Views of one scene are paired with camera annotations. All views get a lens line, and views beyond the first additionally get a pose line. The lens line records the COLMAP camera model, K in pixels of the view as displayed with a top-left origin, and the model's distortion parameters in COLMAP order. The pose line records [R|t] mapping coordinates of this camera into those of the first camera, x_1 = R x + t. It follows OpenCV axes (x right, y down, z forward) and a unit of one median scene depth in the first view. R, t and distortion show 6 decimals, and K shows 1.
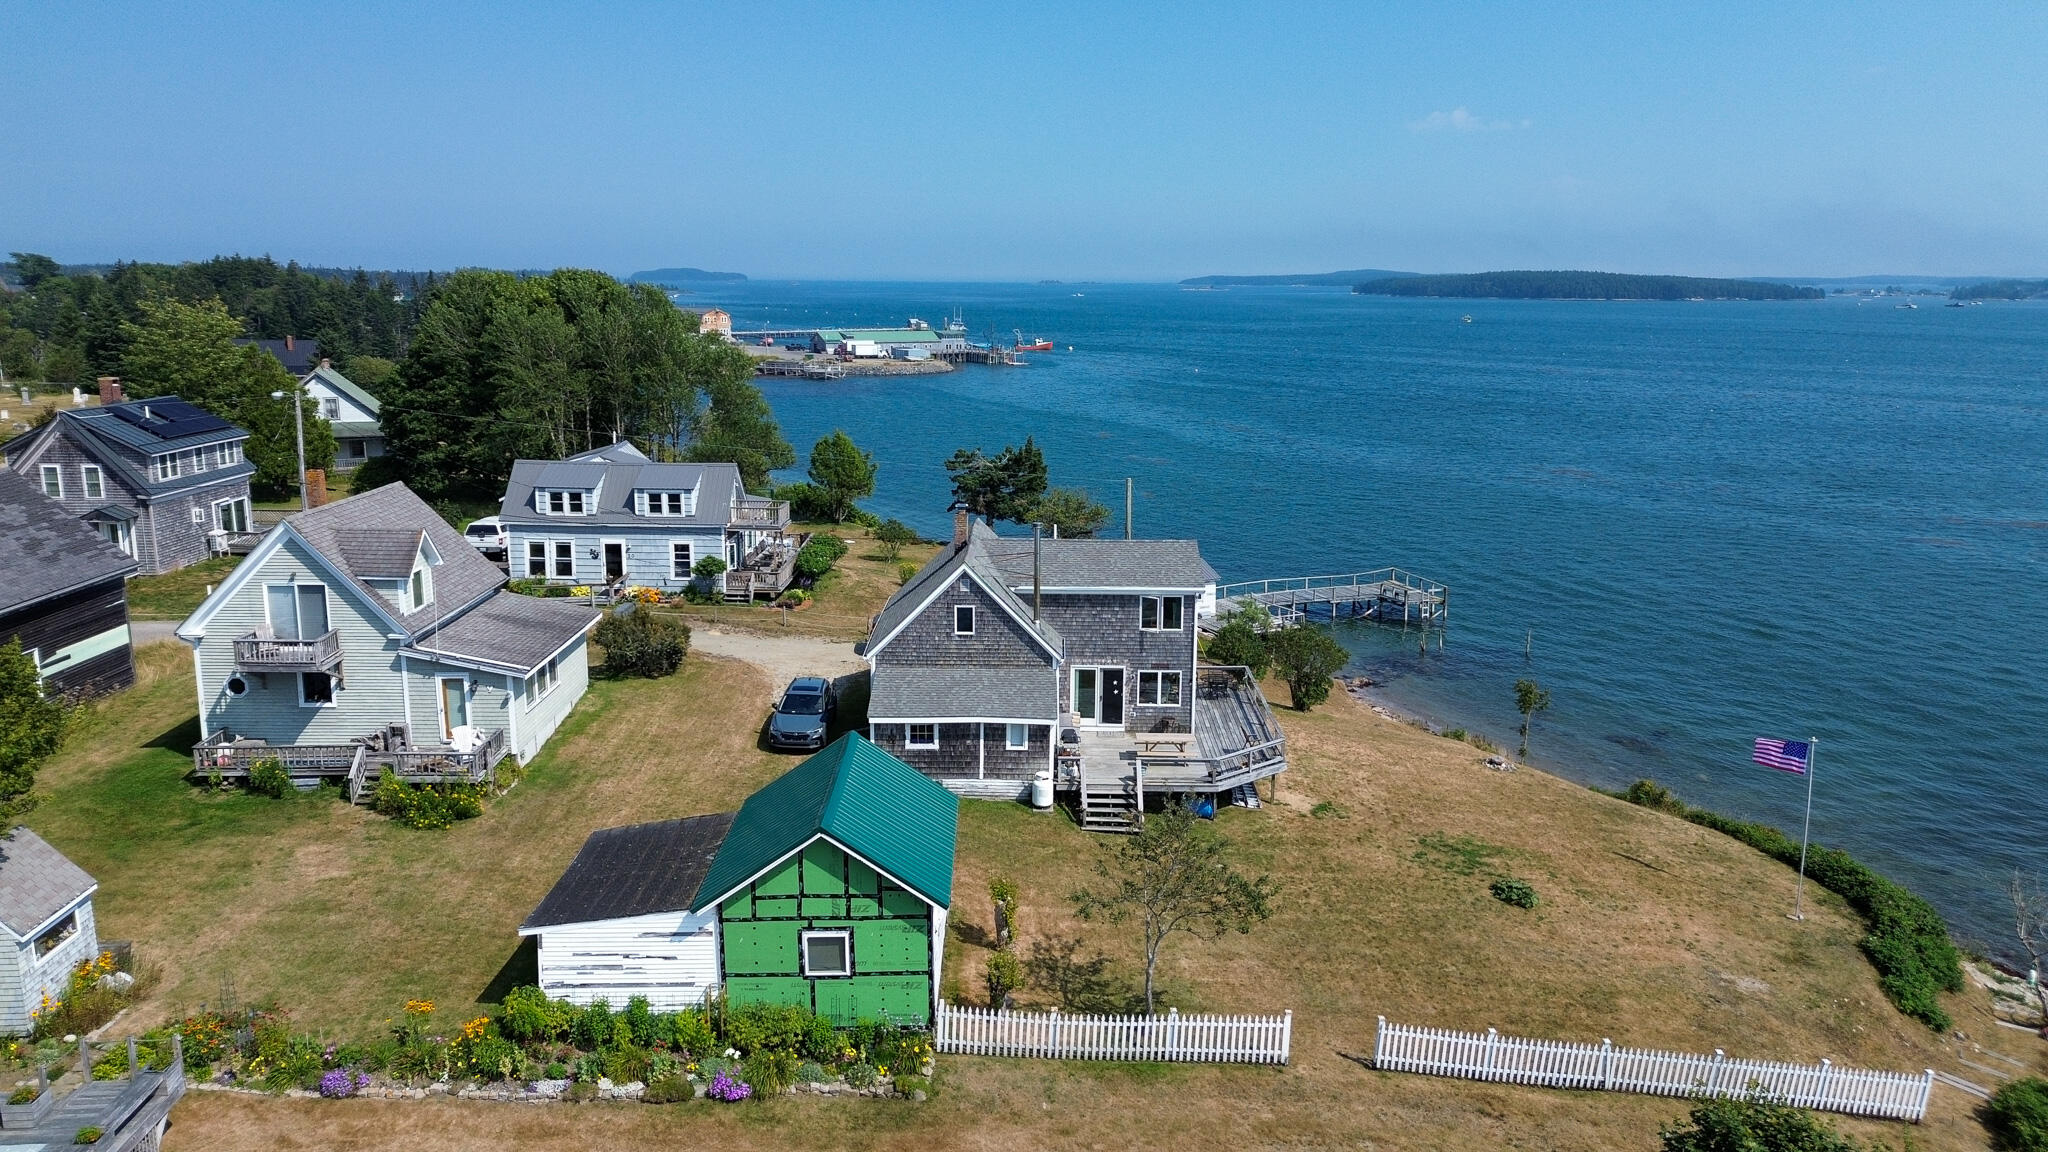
lens RADIAL K [[1451.5, 0, 1024.0], [0, 1451.5, 576.0], [0, 0, 1]] dist [0.084627, -0.087540]
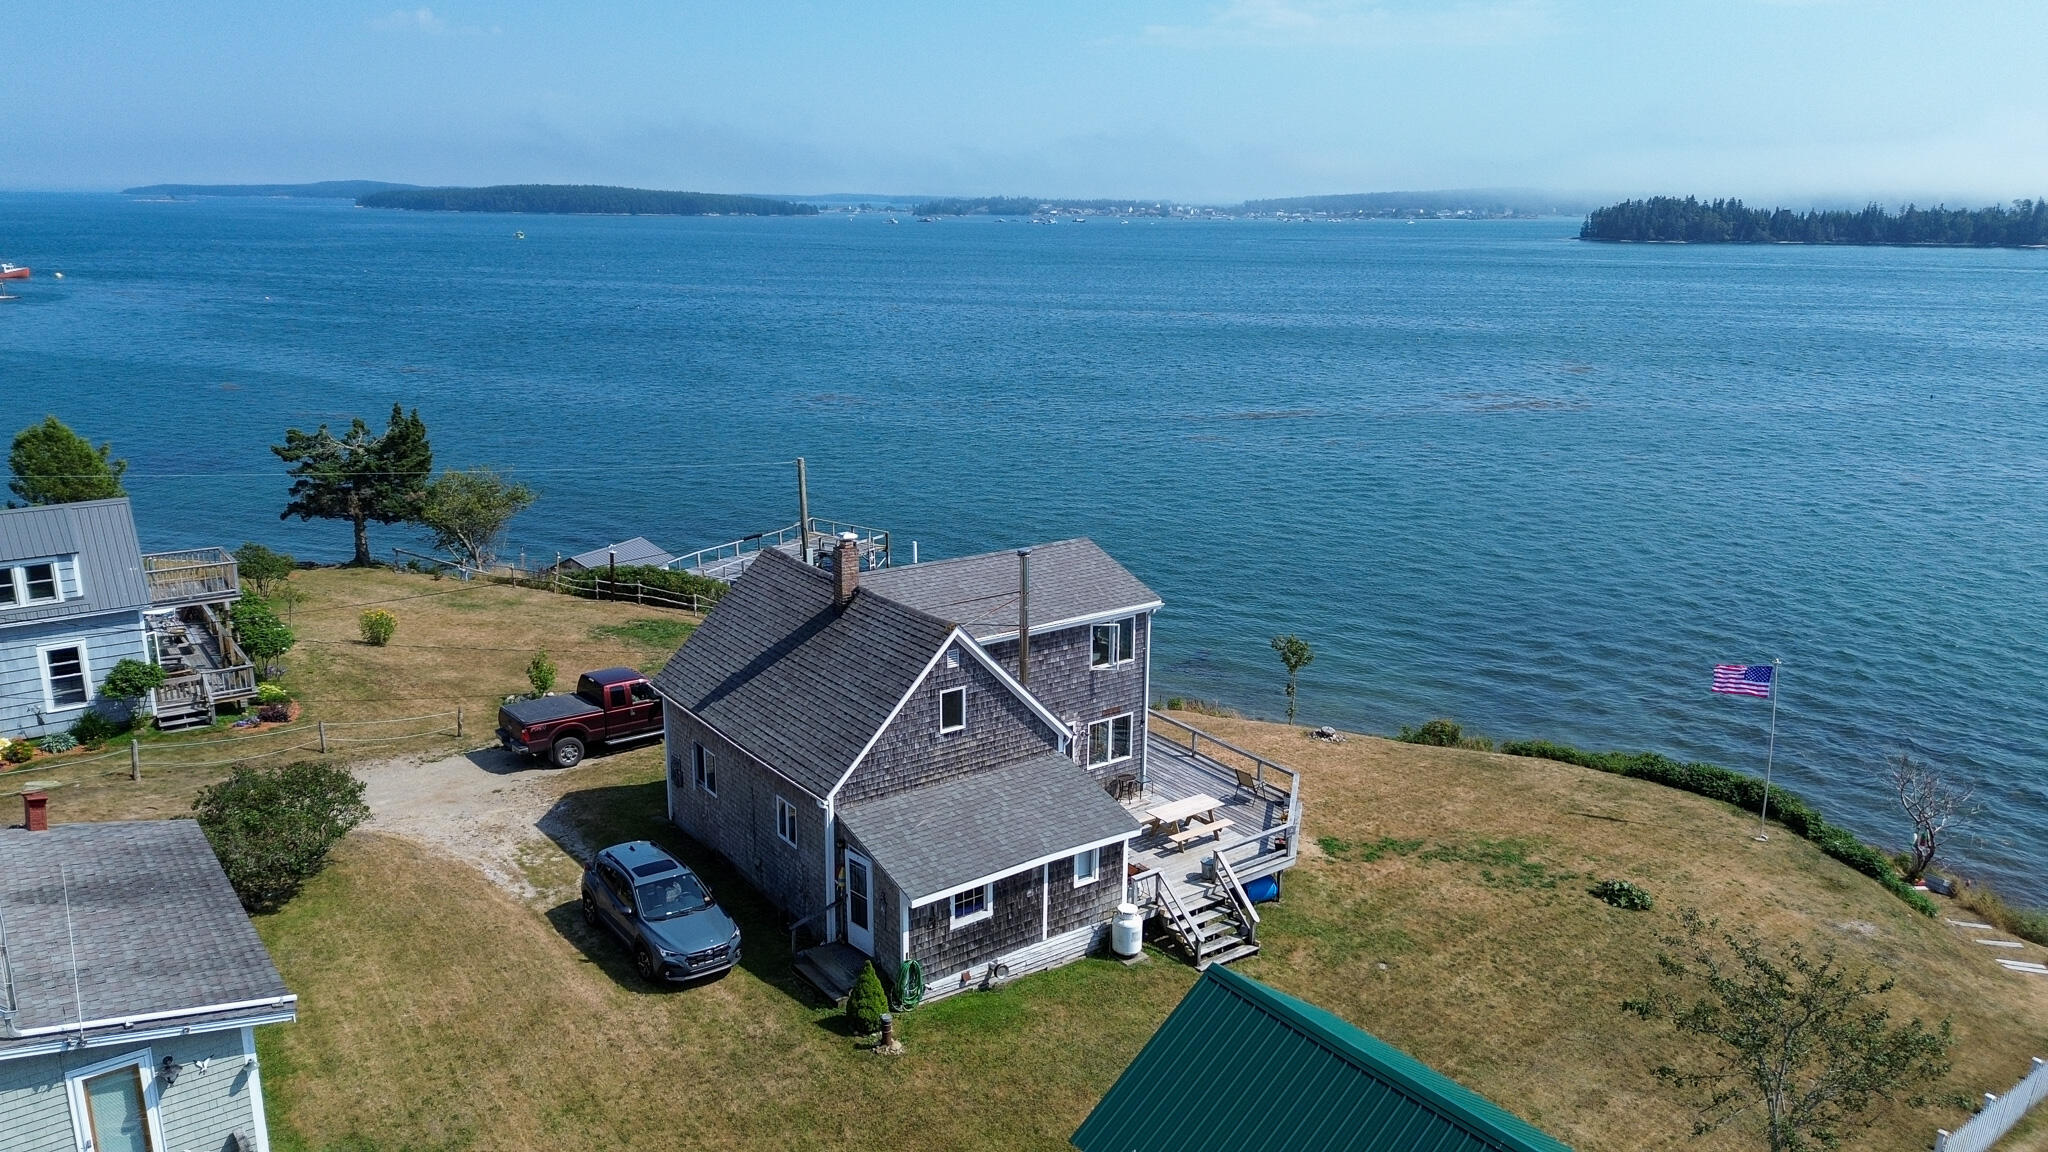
lens RADIAL K [[1451.5, 0, 1024.0], [0, 1451.5, 576.0], [0, 0, 1]] dist [0.084627, -0.087540]
pose [[0.802680, -0.151184, 0.576931, -0.344954], [0.119082, 0.988486, 0.093354, -0.078376], [-0.584401, -0.006231, 0.811441, 0.393467]]
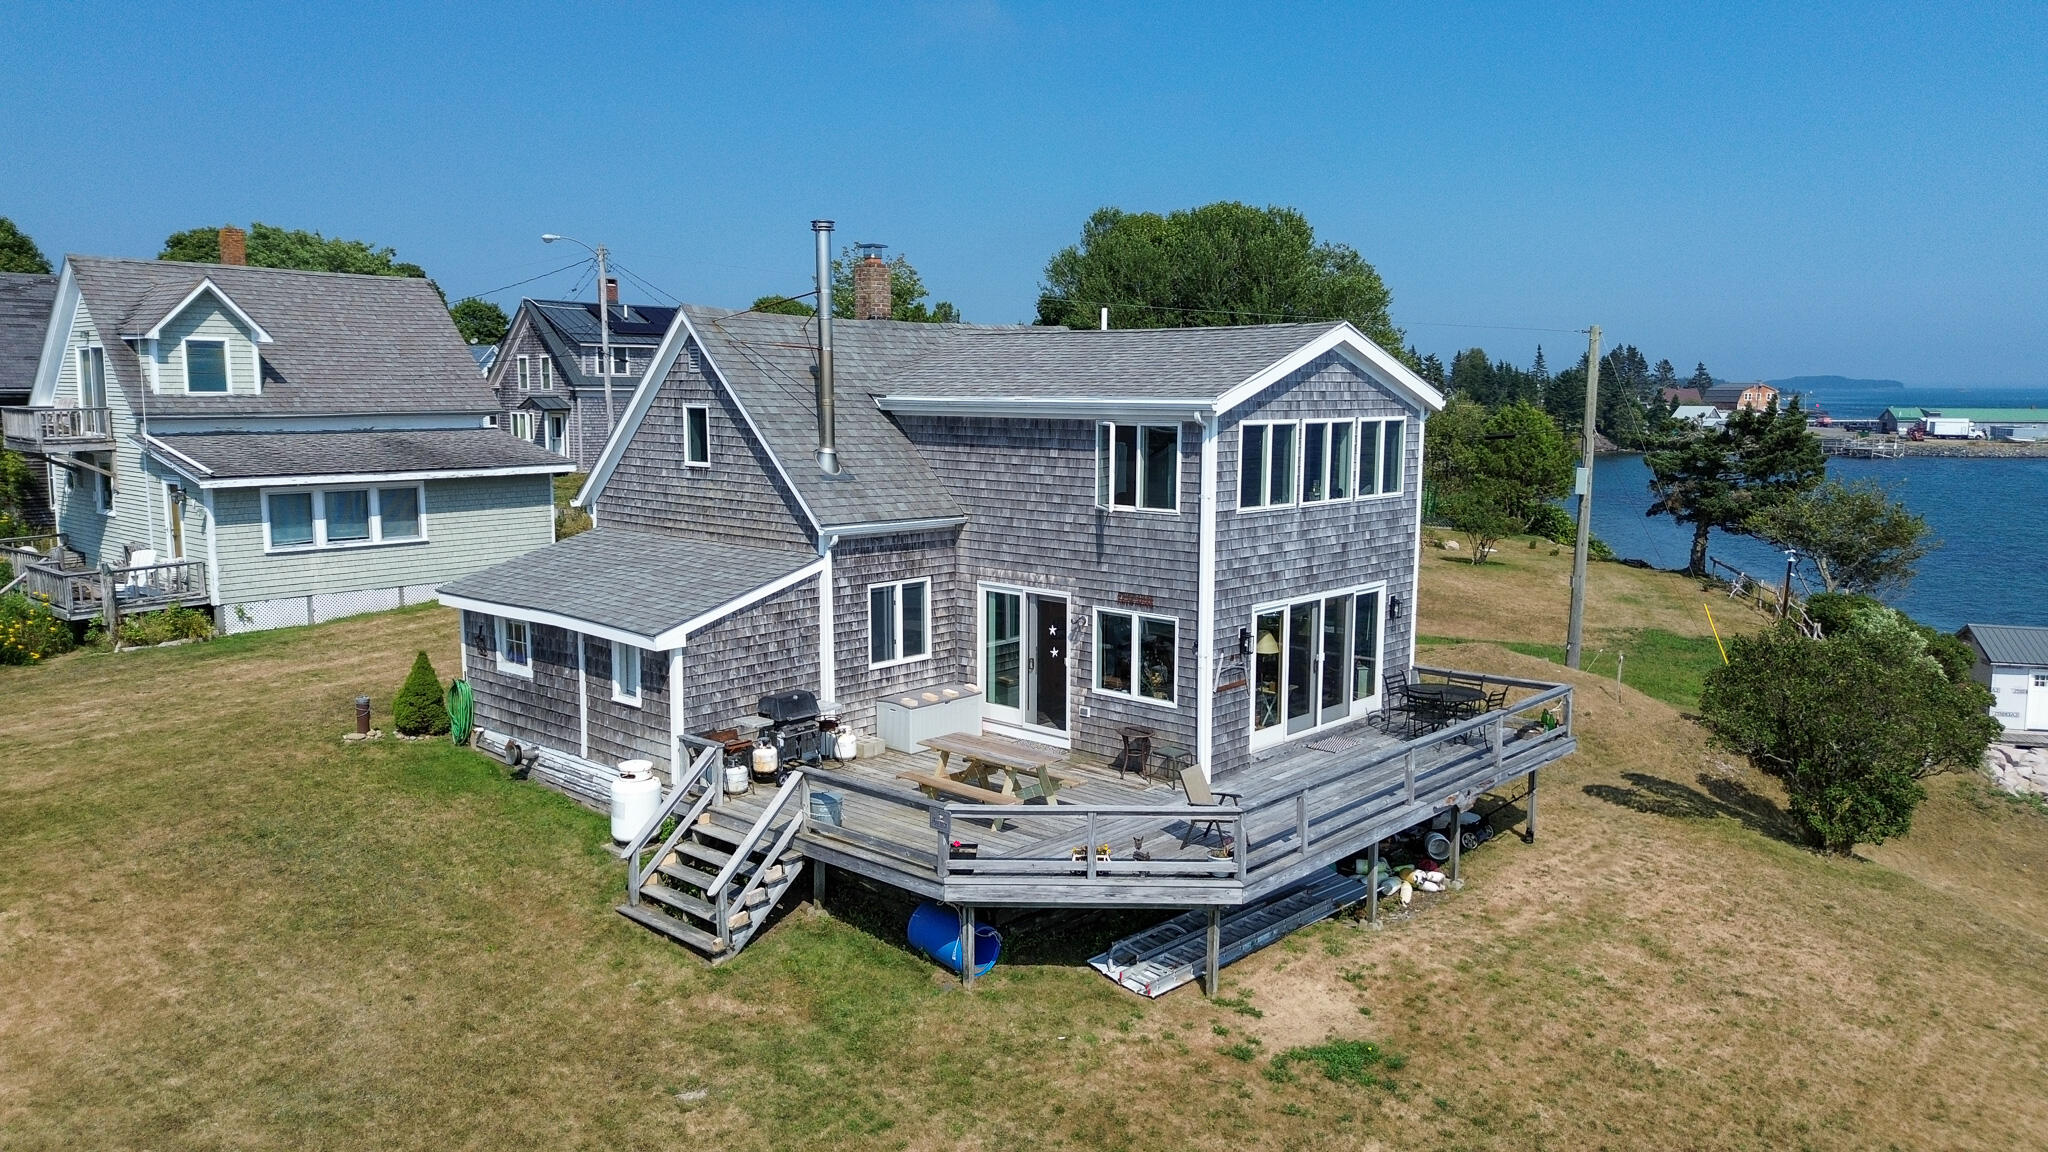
lens RADIAL K [[1451.5, 0, 1024.0], [0, 1451.5, 576.0], [0, 0, 1]] dist [0.084627, -0.087540]
pose [[0.751895, 0.084454, -0.653851, 0.318053], [-0.132867, 0.990823, -0.024812, 0.065623], [0.645756, 0.105531, 0.756216, 0.631513]]
